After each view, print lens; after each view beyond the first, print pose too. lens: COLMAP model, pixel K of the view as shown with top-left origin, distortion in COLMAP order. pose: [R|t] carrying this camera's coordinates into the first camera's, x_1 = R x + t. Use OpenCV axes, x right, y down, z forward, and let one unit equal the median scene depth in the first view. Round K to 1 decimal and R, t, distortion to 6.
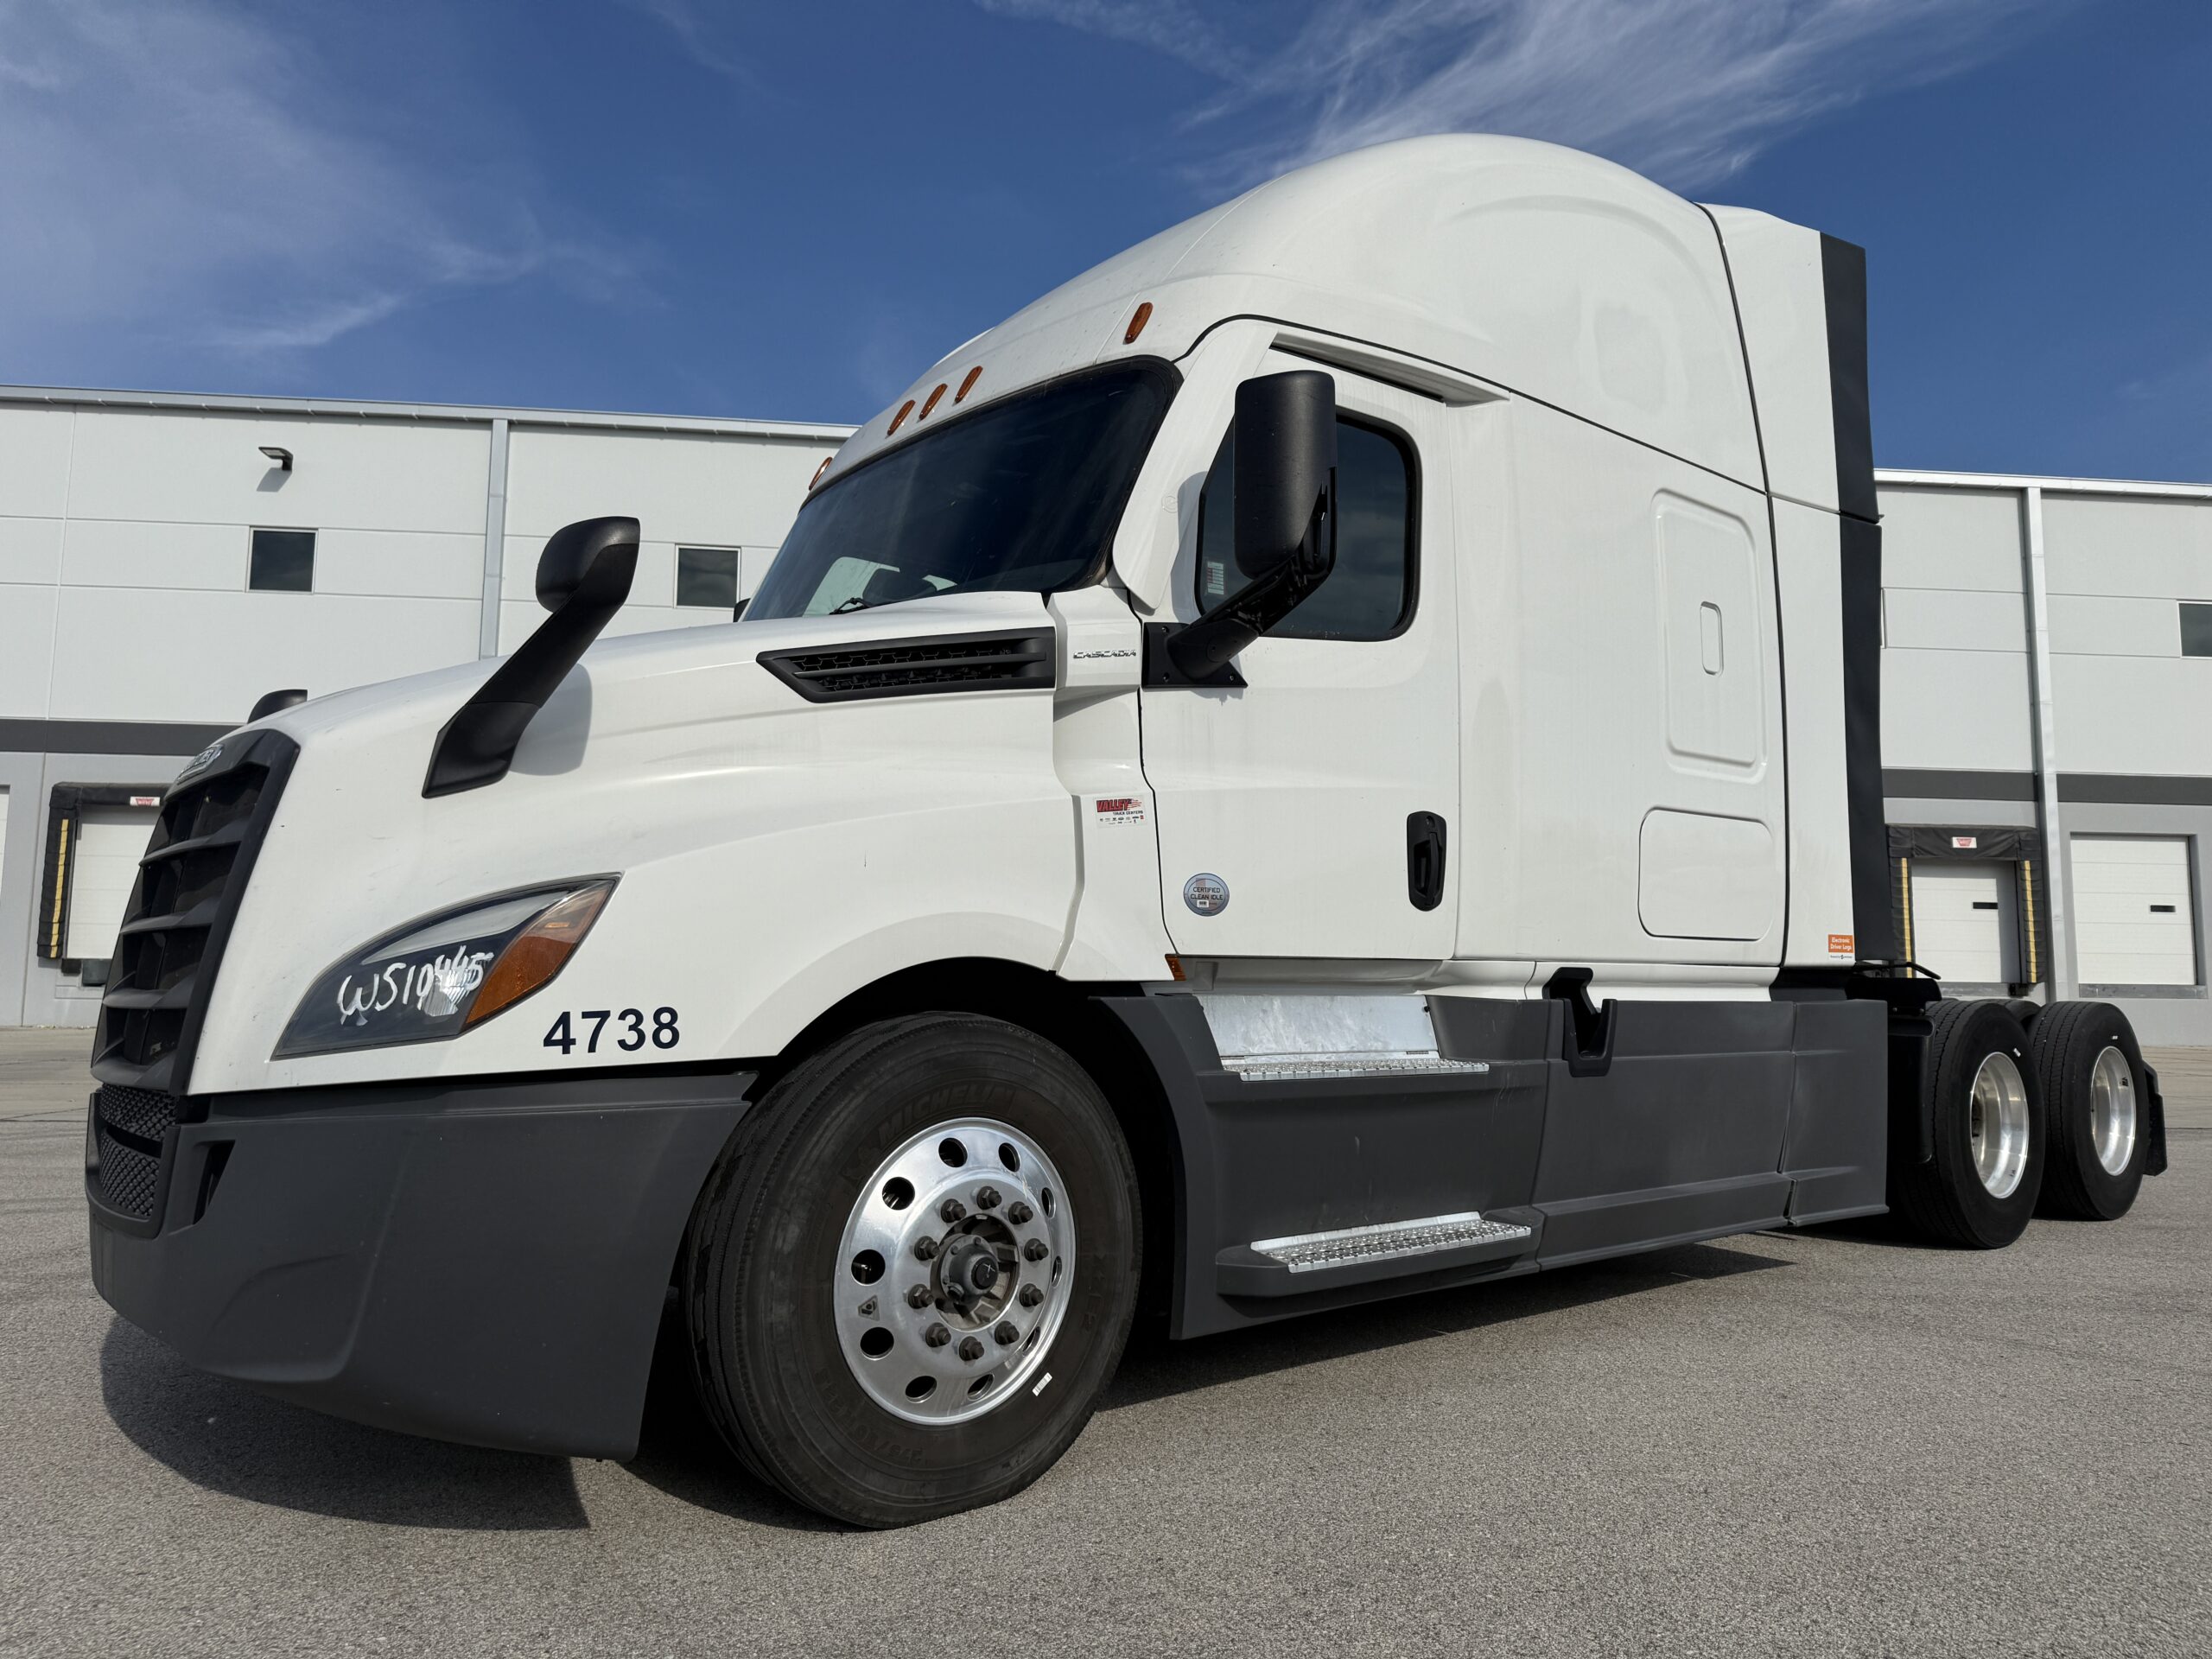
lens RADIAL K [[1551.2, 0, 1115.2], [0, 1551.2, 824.1], [0, 0, 1]] dist [0.042865, -0.024682]
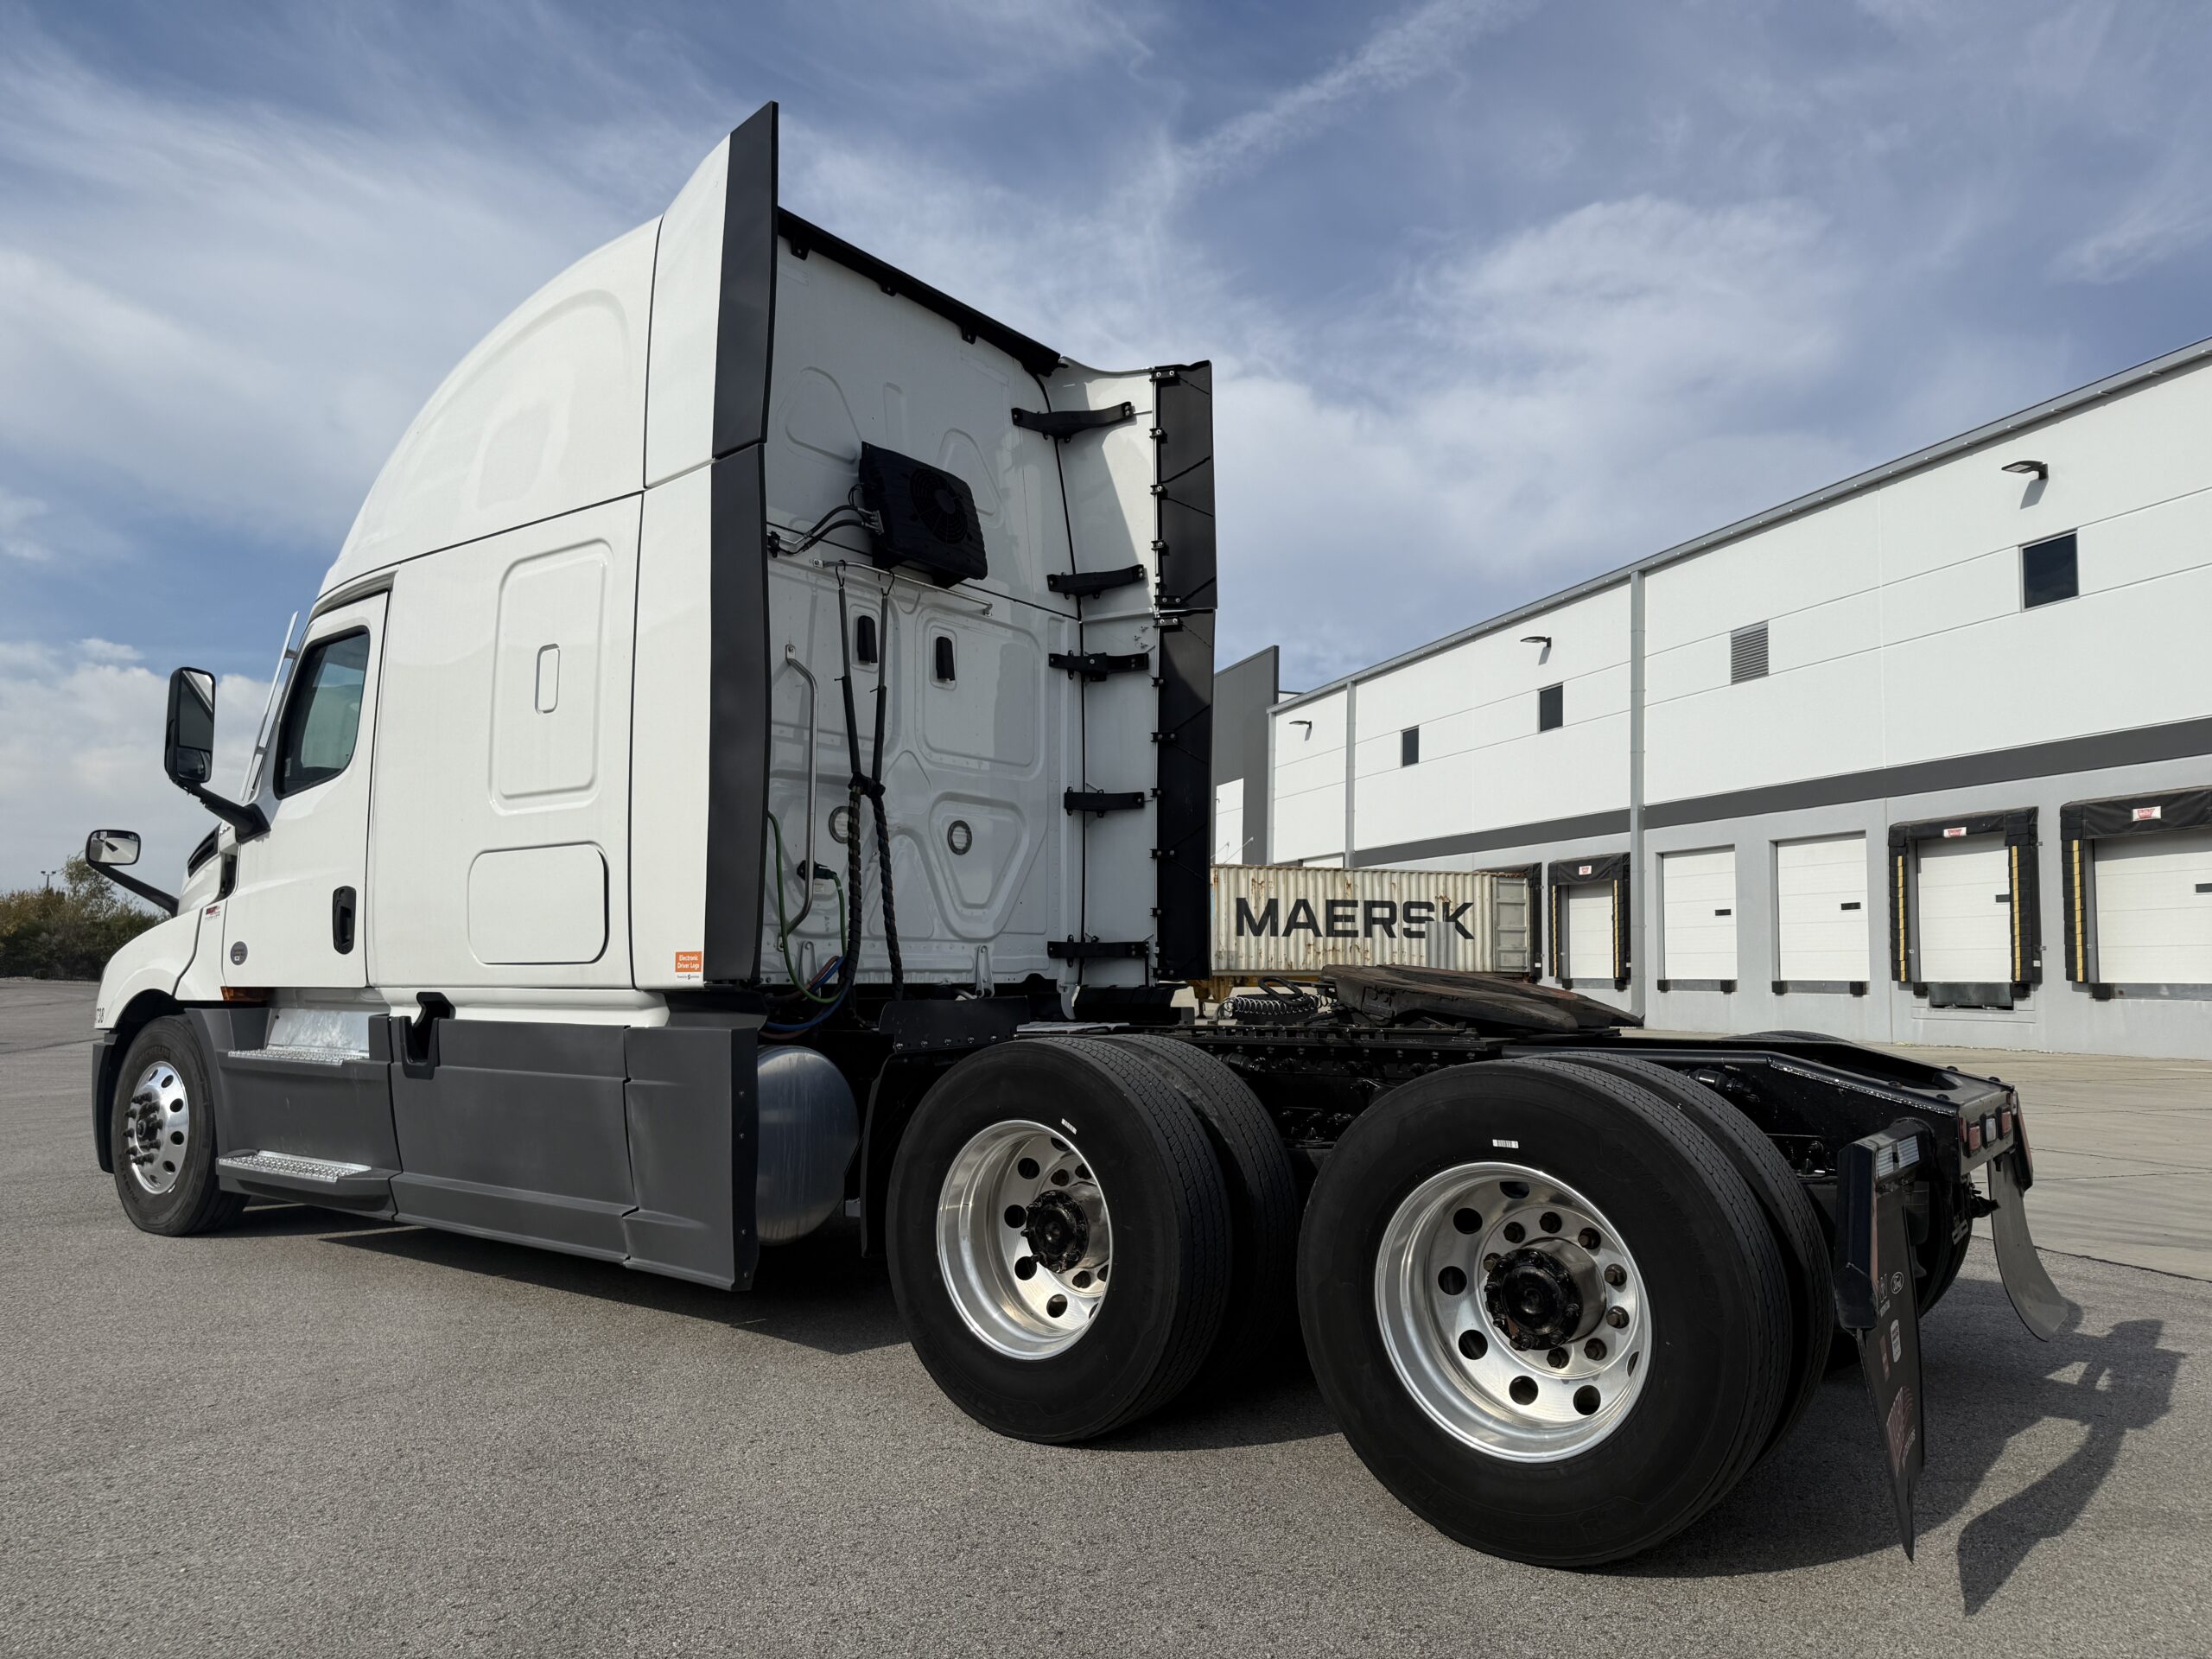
lens RADIAL K [[1551.2, 0, 1116.6], [0, 1551.2, 835.3], [0, 0, 1]] dist [0.042865, -0.024682]
pose [[0.217120, -0.098588, -0.971154, 1.354648], [0.091351, 0.992573, -0.080339, 0.097199], [0.971861, -0.071273, 0.224513, 1.035560]]
